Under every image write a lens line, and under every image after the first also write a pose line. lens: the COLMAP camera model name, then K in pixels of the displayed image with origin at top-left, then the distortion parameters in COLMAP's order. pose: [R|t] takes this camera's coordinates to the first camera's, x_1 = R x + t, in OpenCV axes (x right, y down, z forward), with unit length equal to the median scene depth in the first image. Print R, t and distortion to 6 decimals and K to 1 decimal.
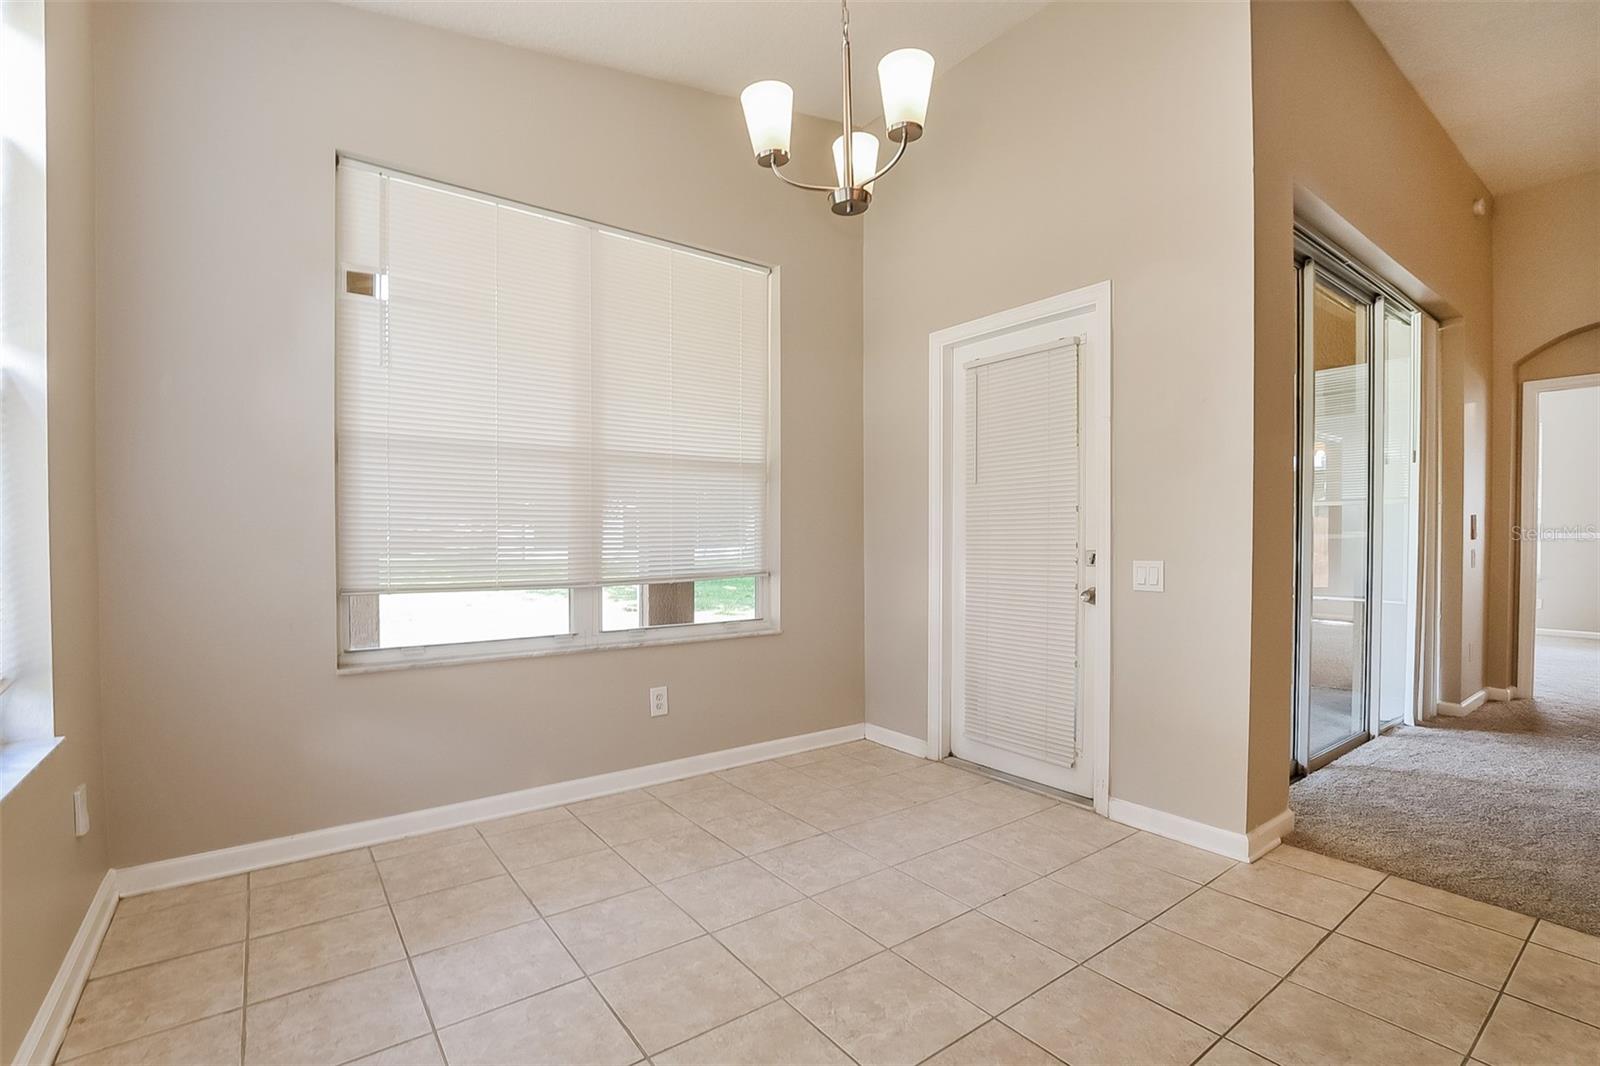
lens RADIAL K [[713.8, 0, 793.7], [0, 713.8, 541.3], [0, 0, 1]] dist [-0.013216, -0.000065]
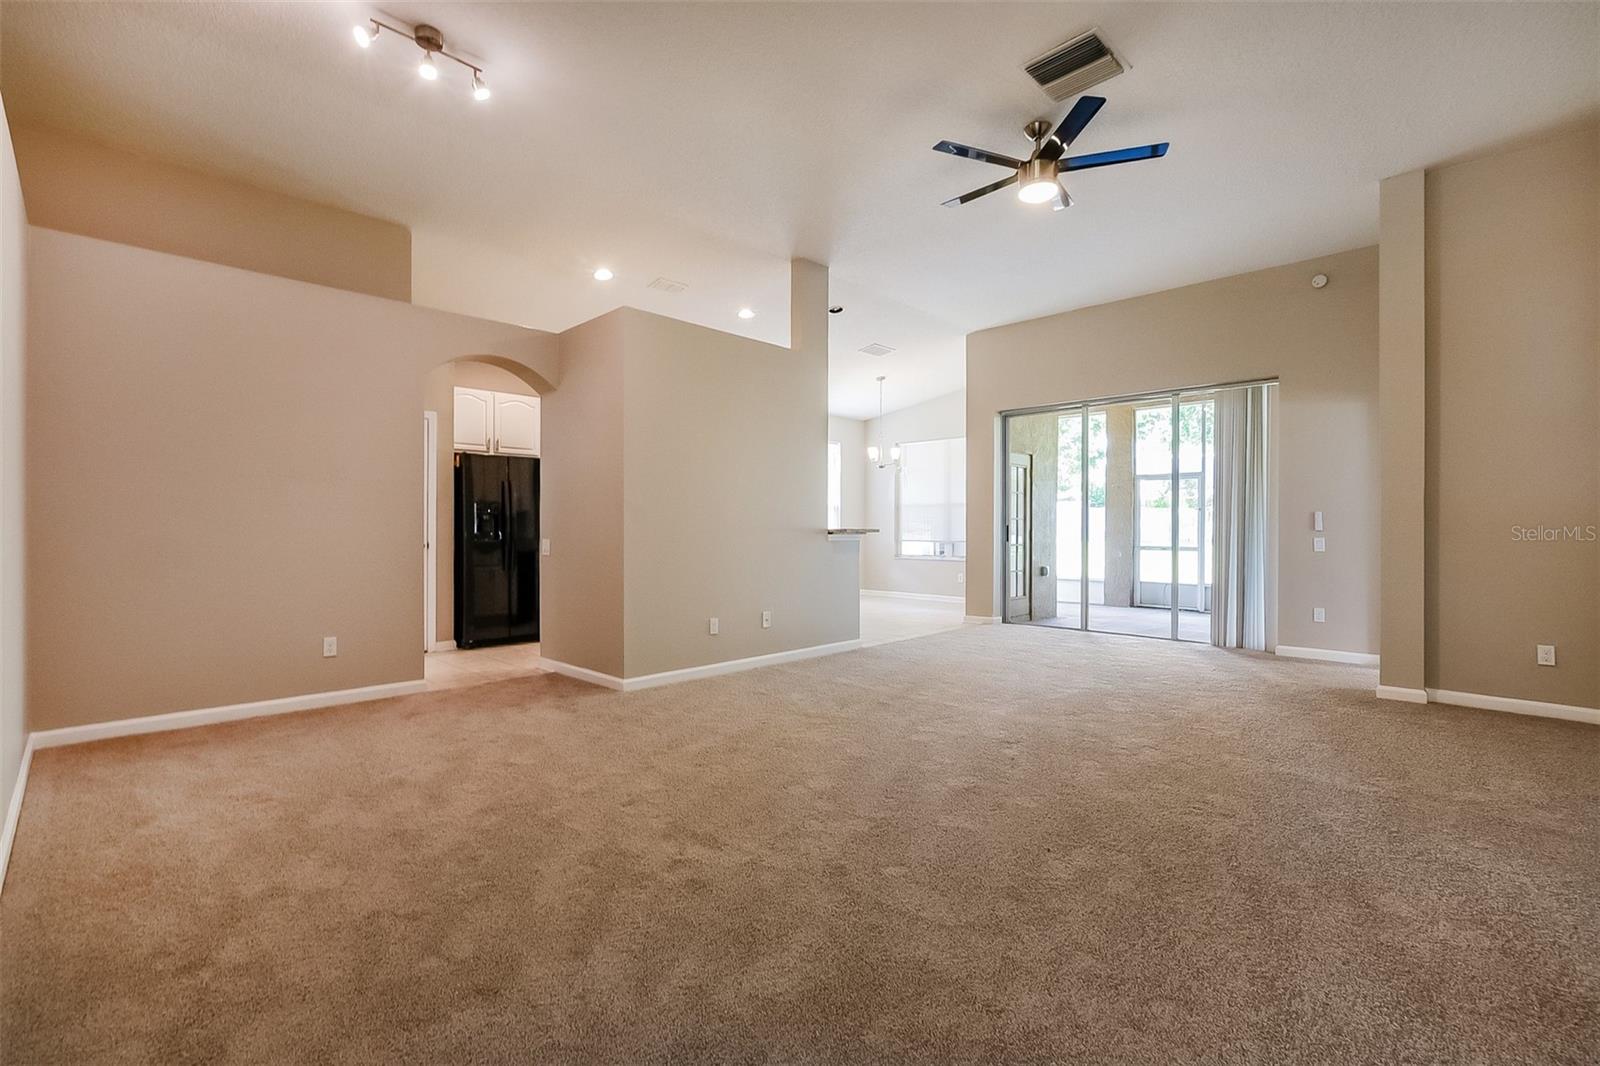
lens RADIAL K [[697.0, 0, 800.0], [0, 697.0, 533.0], [0, 0, 1]] dist [-0.000903, 0.000076]
pose [[0.157360, 0.004217, -0.987532, 3.509390], [0.000752, 0.999990, 0.004390, 0.000663], [0.987541, -0.001433, 0.157355, -0.298021]]
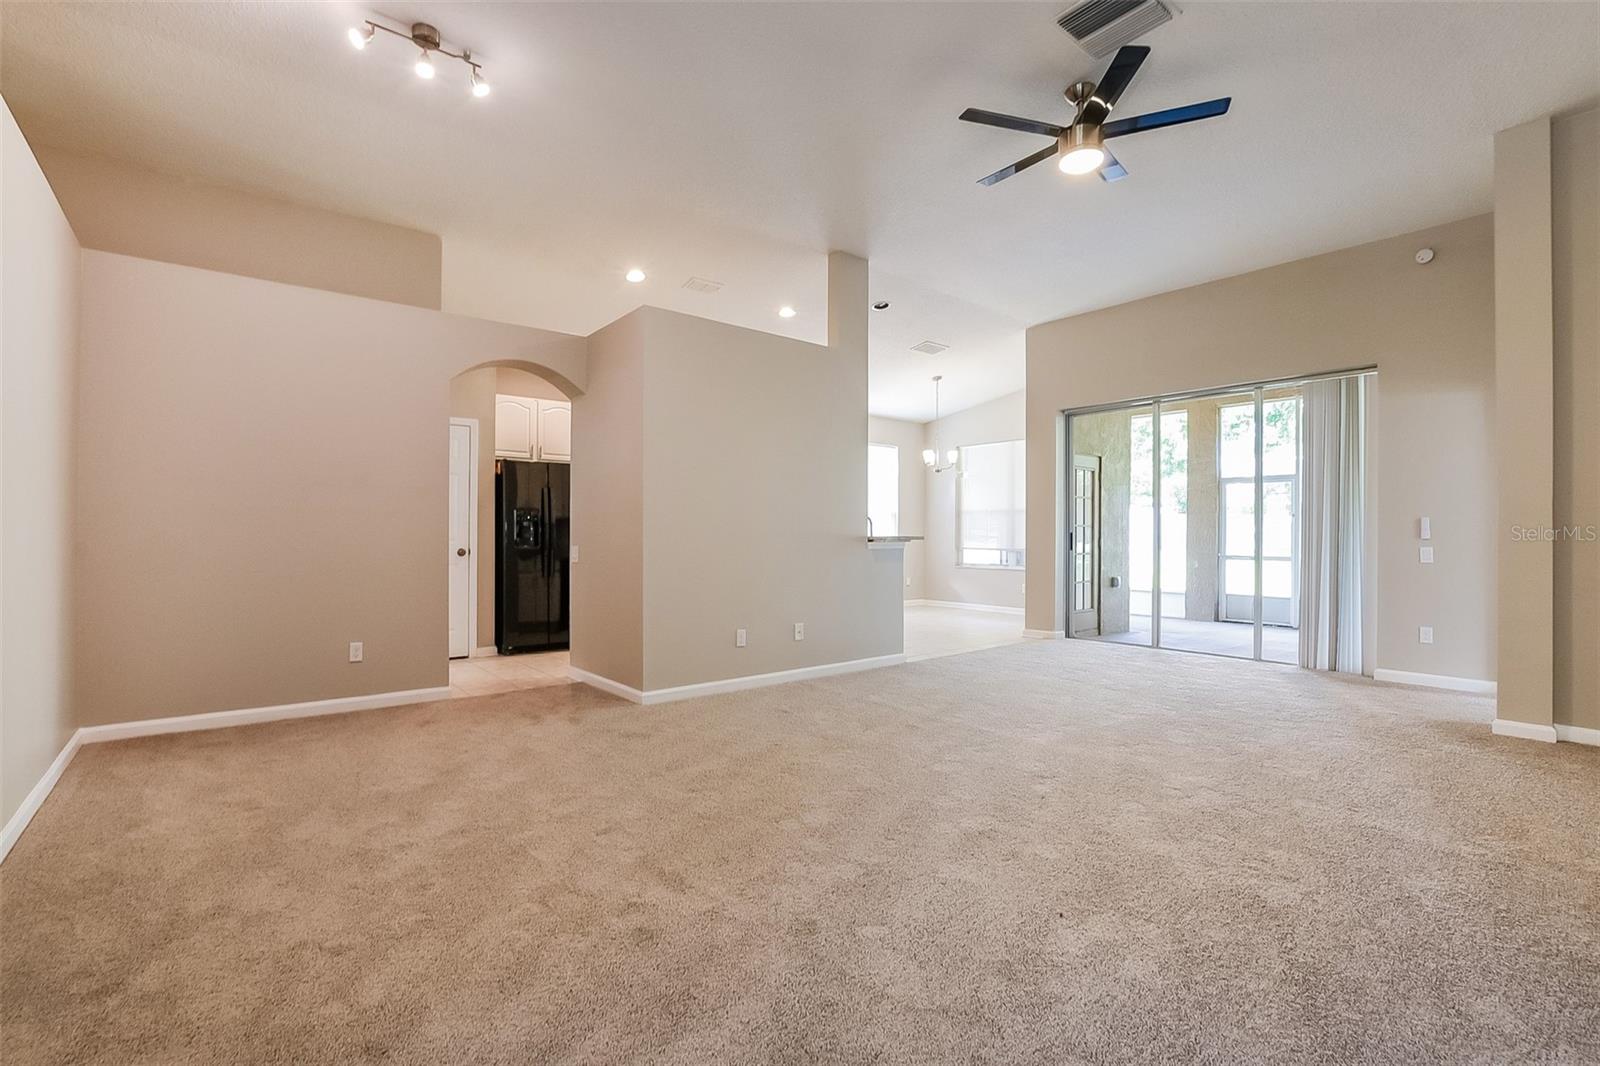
lens RADIAL K [[703.0, 0, 798.1], [0, 703.0, 537.6], [0, 0, 1]] dist [-0.029798, 0.008210]
pose [[0.048869, 0.000952, -0.998805, 3.421856], [-0.001303, 0.999999, 0.000889, 0.000419], [0.998804, 0.001258, 0.048870, -0.168568]]
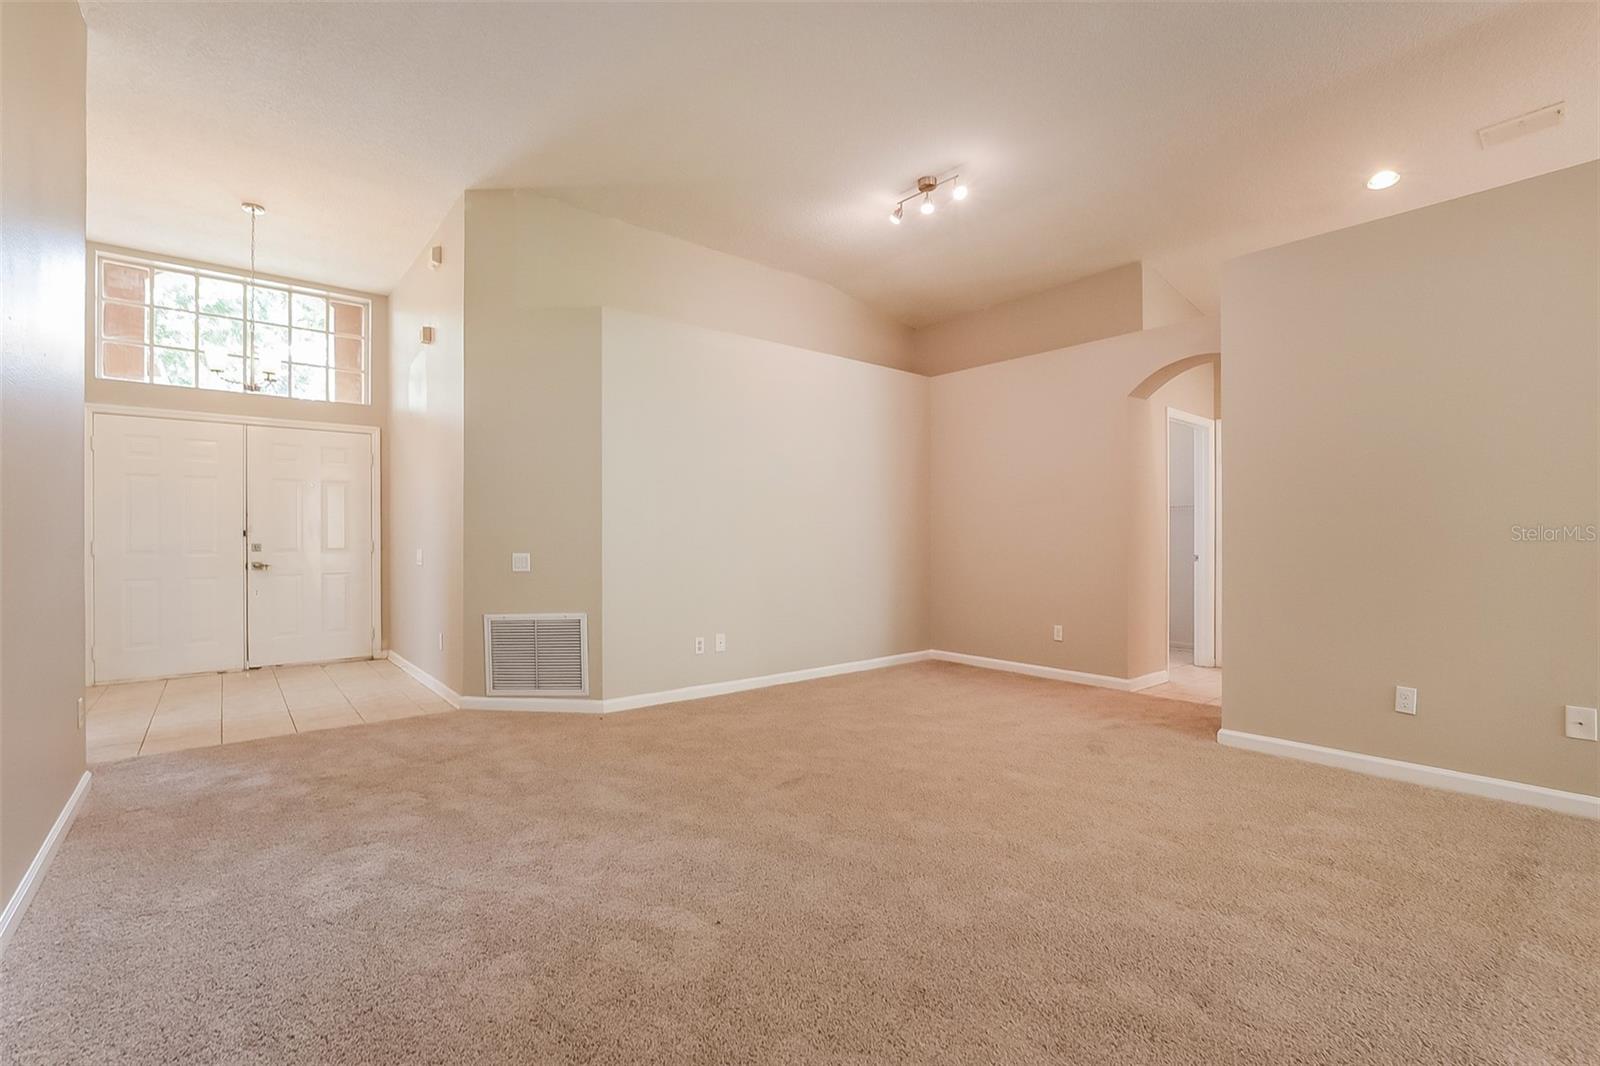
lens RADIAL K [[713.8, 0, 793.7], [0, 713.8, 541.3], [0, 0, 1]] dist [-0.013216, -0.000065]
pose [[-0.998356, -0.002521, -0.057258, 2.657786], [-0.002517, 0.999997, -0.000154, 0.004012], [0.057258, -0.000010, -0.998359, 0.899858]]
